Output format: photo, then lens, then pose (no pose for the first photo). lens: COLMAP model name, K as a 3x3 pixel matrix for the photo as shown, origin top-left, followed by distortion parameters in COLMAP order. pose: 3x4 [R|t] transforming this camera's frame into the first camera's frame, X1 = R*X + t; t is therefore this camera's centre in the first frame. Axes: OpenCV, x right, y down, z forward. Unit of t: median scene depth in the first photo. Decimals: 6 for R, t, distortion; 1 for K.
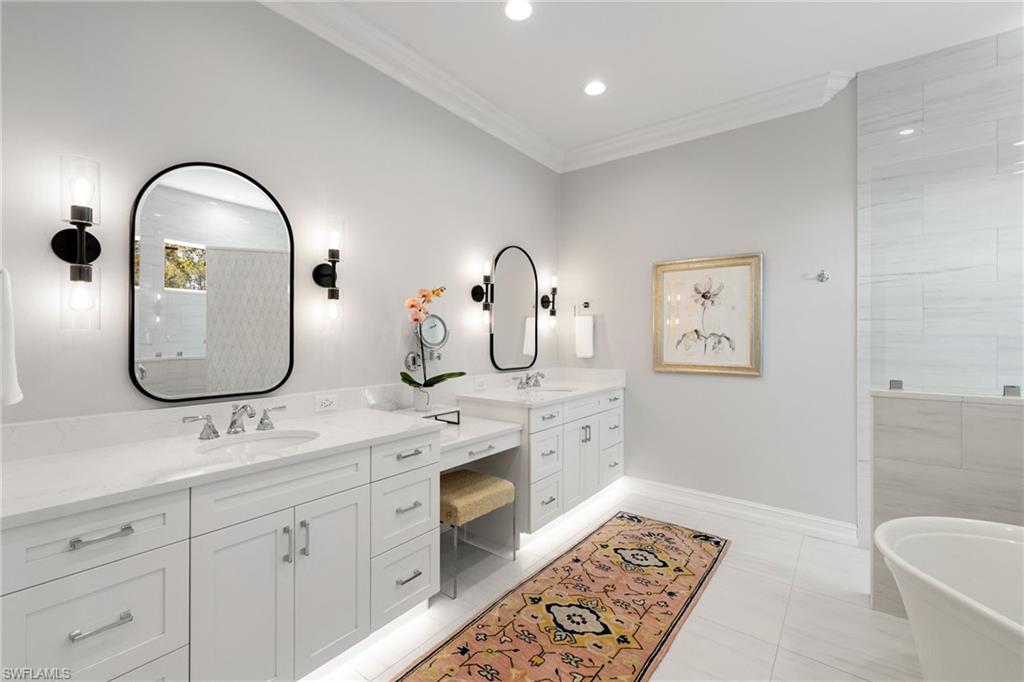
lens RADIAL K [[436.8, 0, 507.9], [0, 436.8, 343.3], [0, 0, 1]] dist [0.000850, 0.000563]
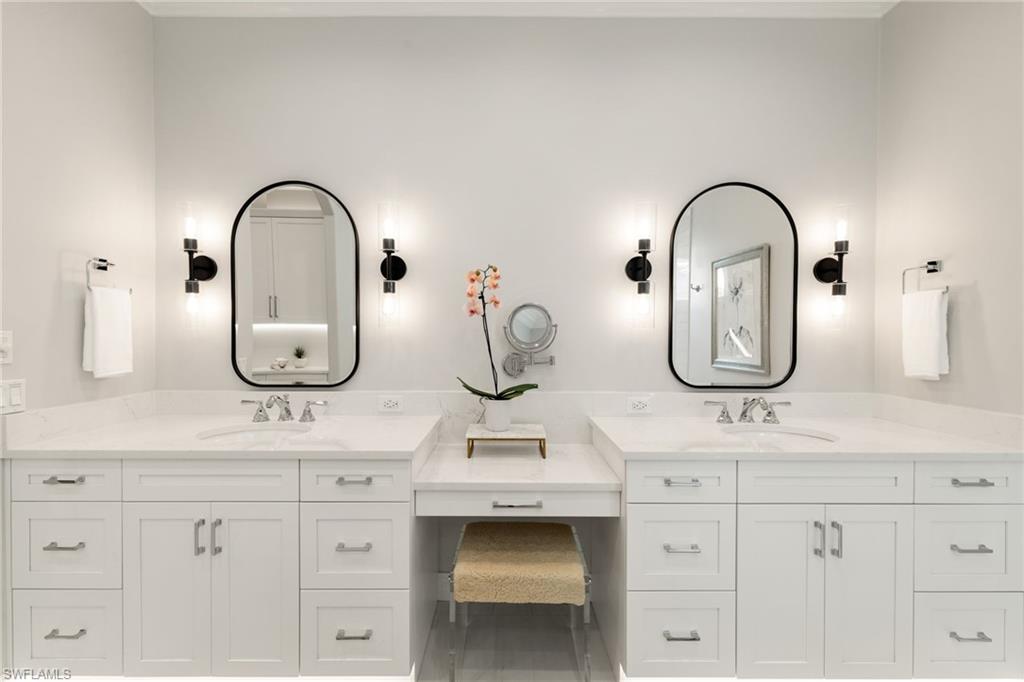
lens RADIAL K [[436.8, 0, 507.9], [0, 436.8, 343.3], [0, 0, 1]] dist [0.000850, 0.000563]
pose [[0.616245, 0.019252, -0.787319, 0.404734], [-0.015310, 0.999805, 0.012465, -0.006770], [0.787405, 0.004372, 0.616420, 0.524483]]
